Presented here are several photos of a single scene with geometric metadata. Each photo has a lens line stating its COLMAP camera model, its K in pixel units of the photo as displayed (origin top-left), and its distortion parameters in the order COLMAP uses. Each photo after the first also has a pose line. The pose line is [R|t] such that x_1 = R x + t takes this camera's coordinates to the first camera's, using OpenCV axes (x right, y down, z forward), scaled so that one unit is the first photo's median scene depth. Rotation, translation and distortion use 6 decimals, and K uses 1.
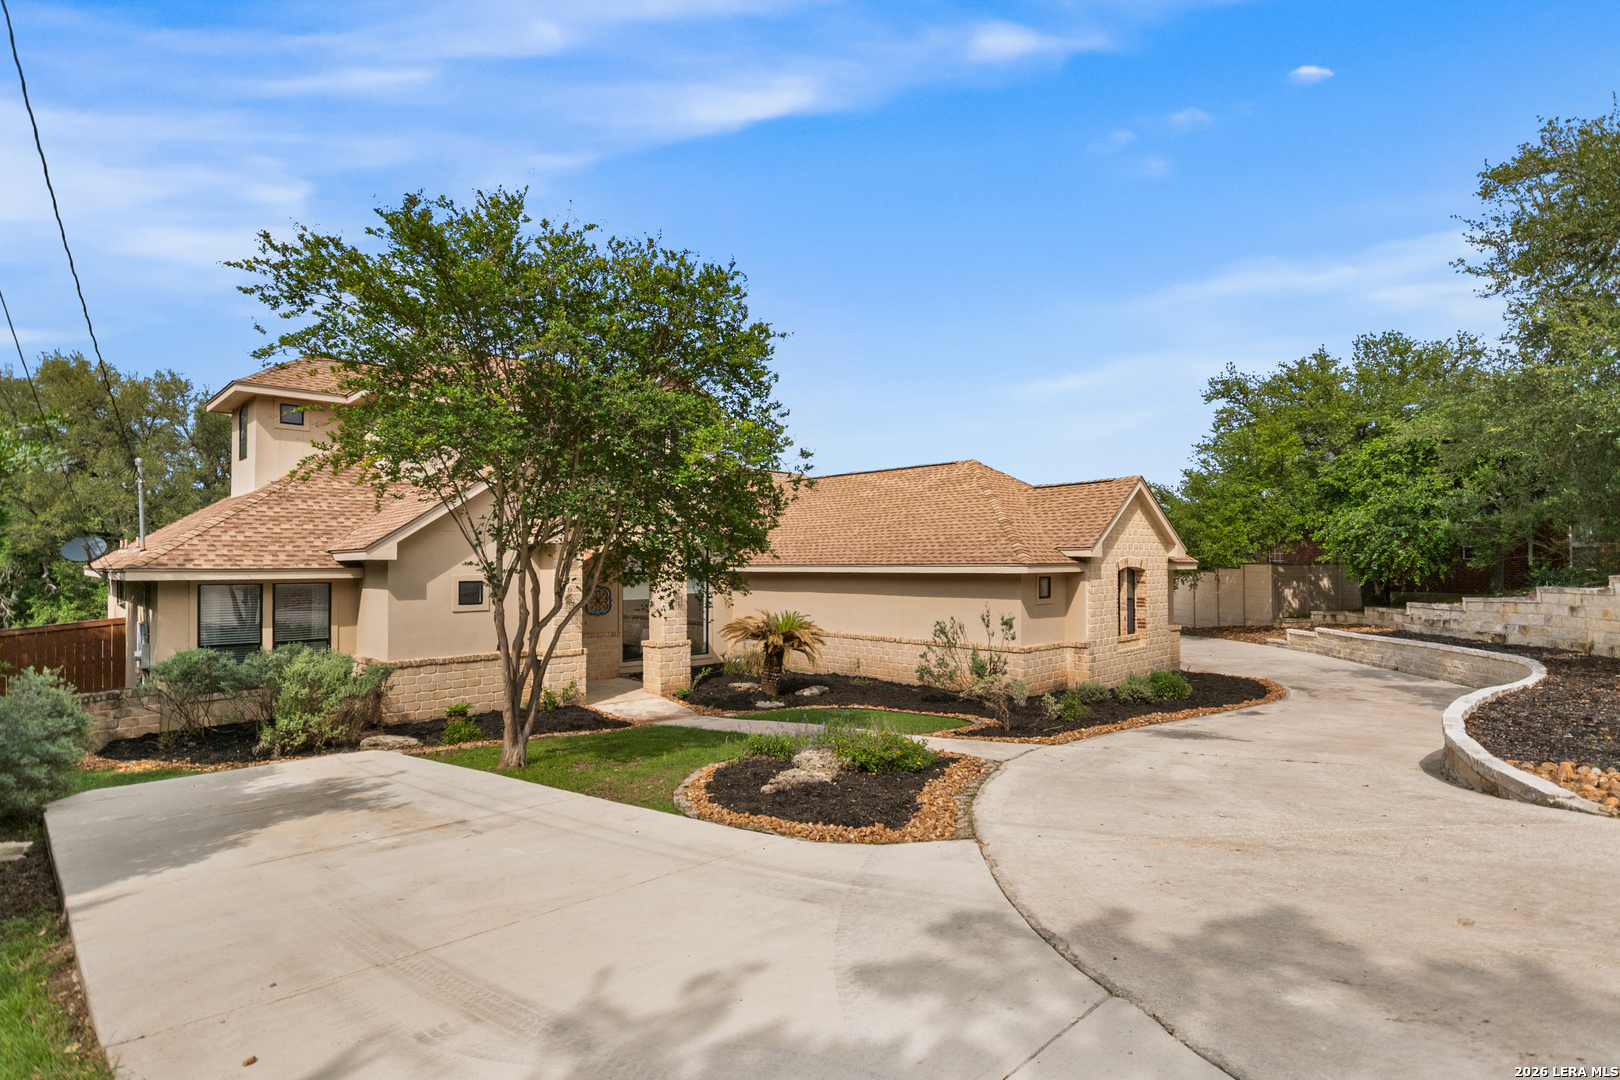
lens RADIAL K [[814.9, 0, 810.0], [0, 814.9, 540.0], [0, 0, 1]] dist [0.000491, 0.000042]
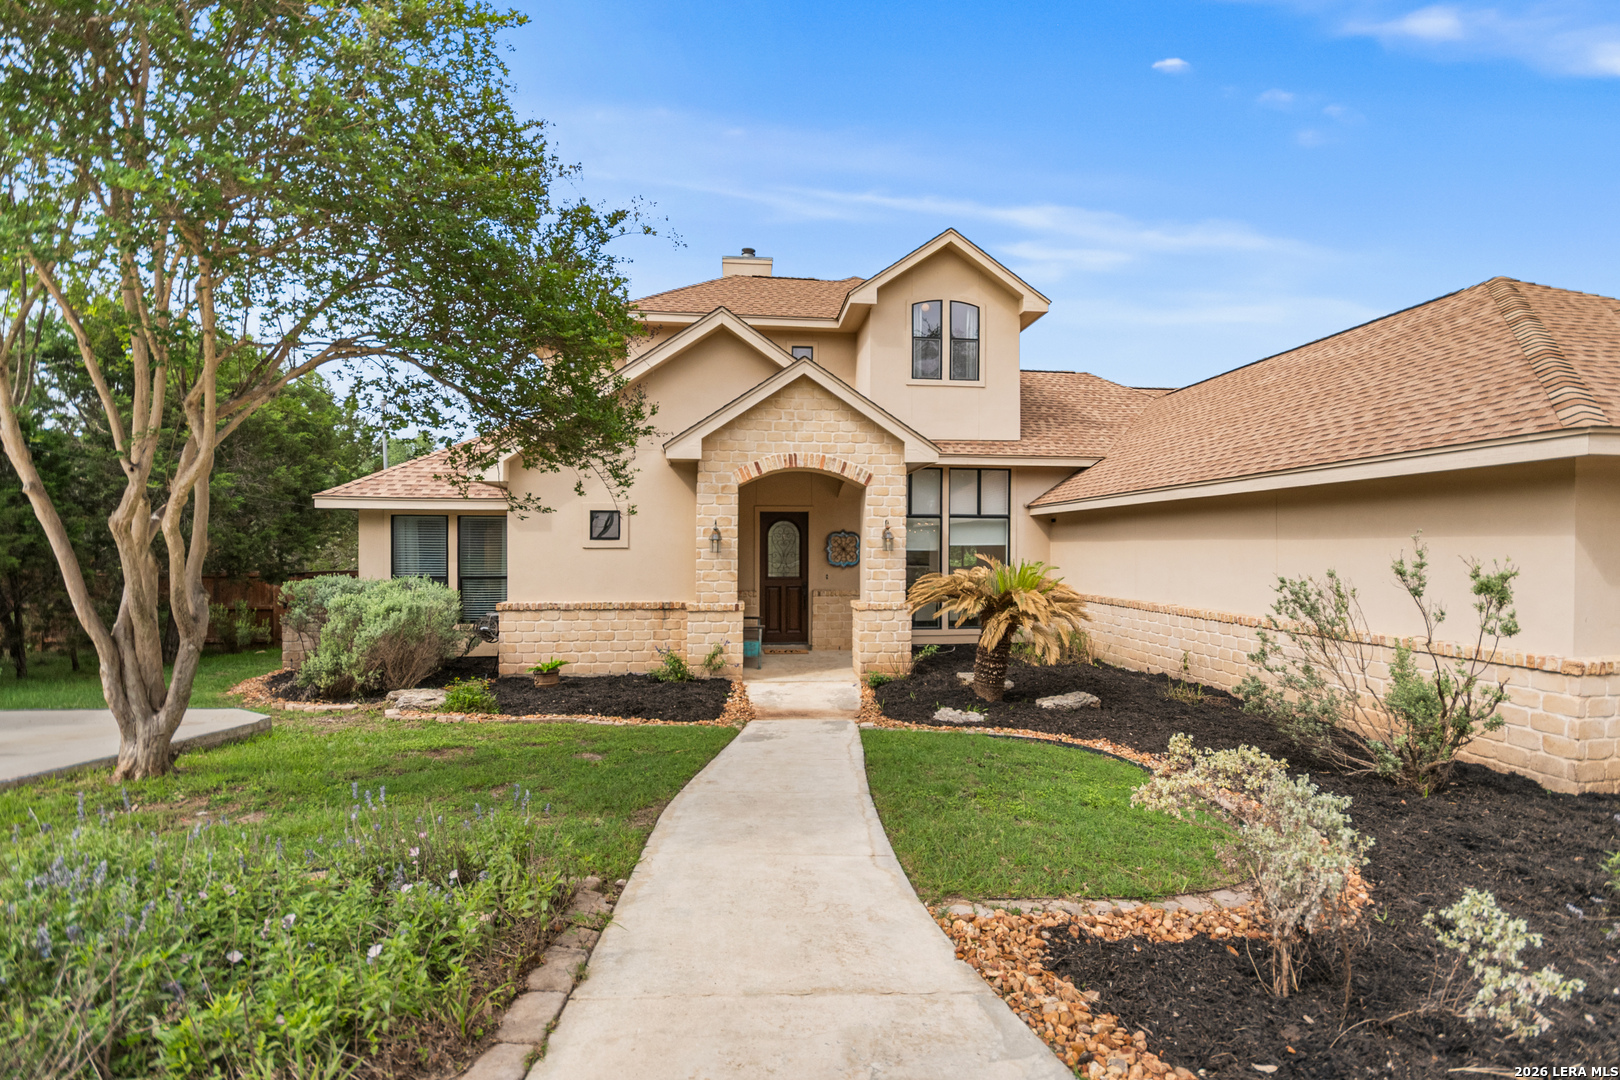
lens RADIAL K [[744.0, 0, 810.0], [0, 744.0, 540.0], [0, 0, 1]] dist [-0.000491, 0.000091]
pose [[0.800466, 0.002146, -0.599375, 0.188115], [0.011665, 0.999748, 0.019159, 0.067284], [0.599265, -0.022328, 0.800239, 0.526262]]
